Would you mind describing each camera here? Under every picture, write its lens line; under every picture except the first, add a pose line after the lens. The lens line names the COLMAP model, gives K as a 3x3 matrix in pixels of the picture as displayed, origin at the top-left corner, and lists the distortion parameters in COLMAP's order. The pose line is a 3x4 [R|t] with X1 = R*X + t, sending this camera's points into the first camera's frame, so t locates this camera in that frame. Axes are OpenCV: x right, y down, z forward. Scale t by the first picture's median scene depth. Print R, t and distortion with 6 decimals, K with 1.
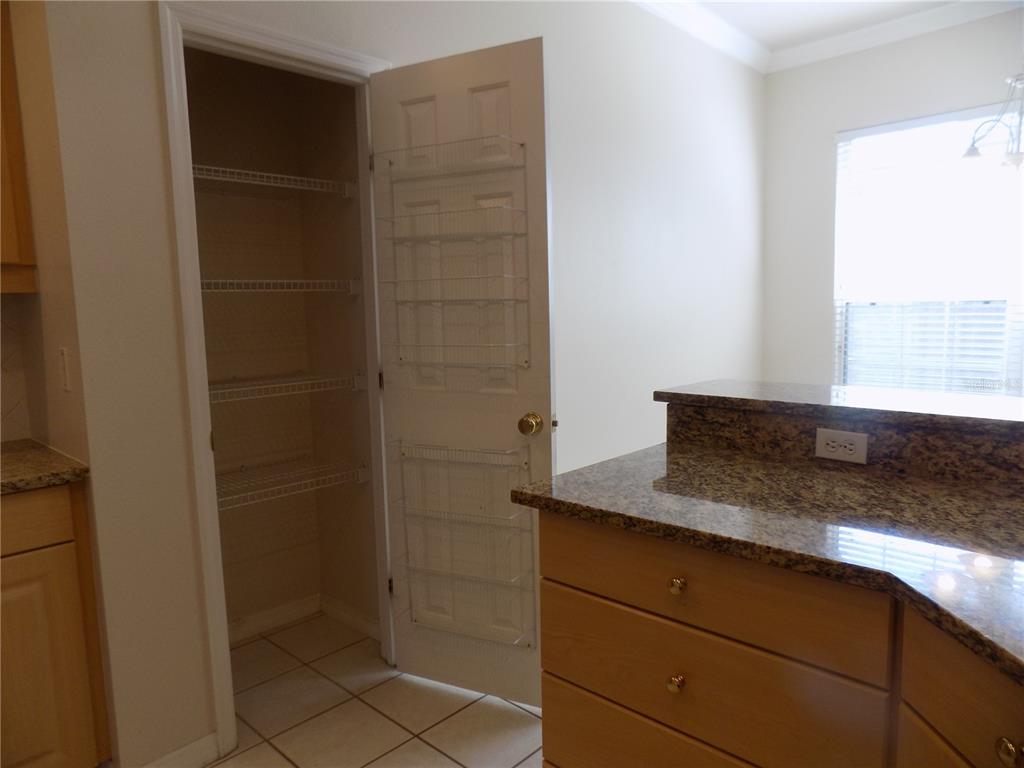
lens RADIAL K [[684.5, 0, 512.0], [0, 684.5, 384.0], [0, 0, 1]] dist [-0.091699, 0.072876]
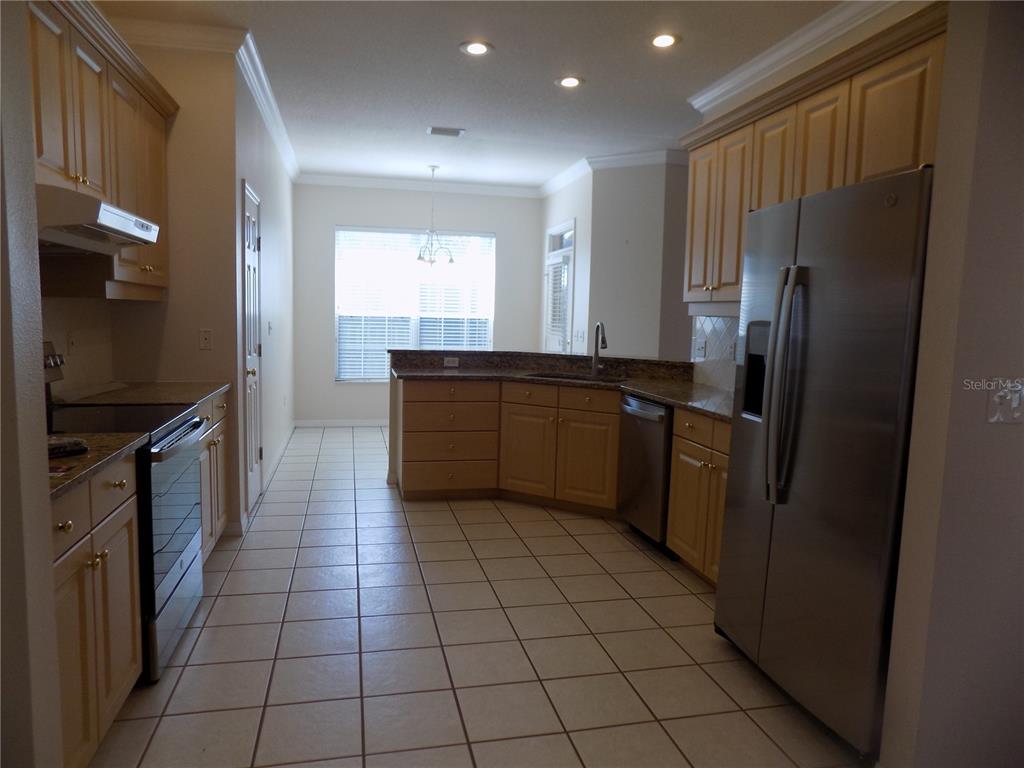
lens RADIAL K [[684.5, 0, 512.0], [0, 684.5, 384.0], [0, 0, 1]] dist [-0.091699, 0.072876]
pose [[0.548939, -0.048526, 0.834453, -1.946649], [0.055448, 0.998229, 0.021574, 0.125899], [-0.834021, 0.034426, 0.550657, -1.011622]]
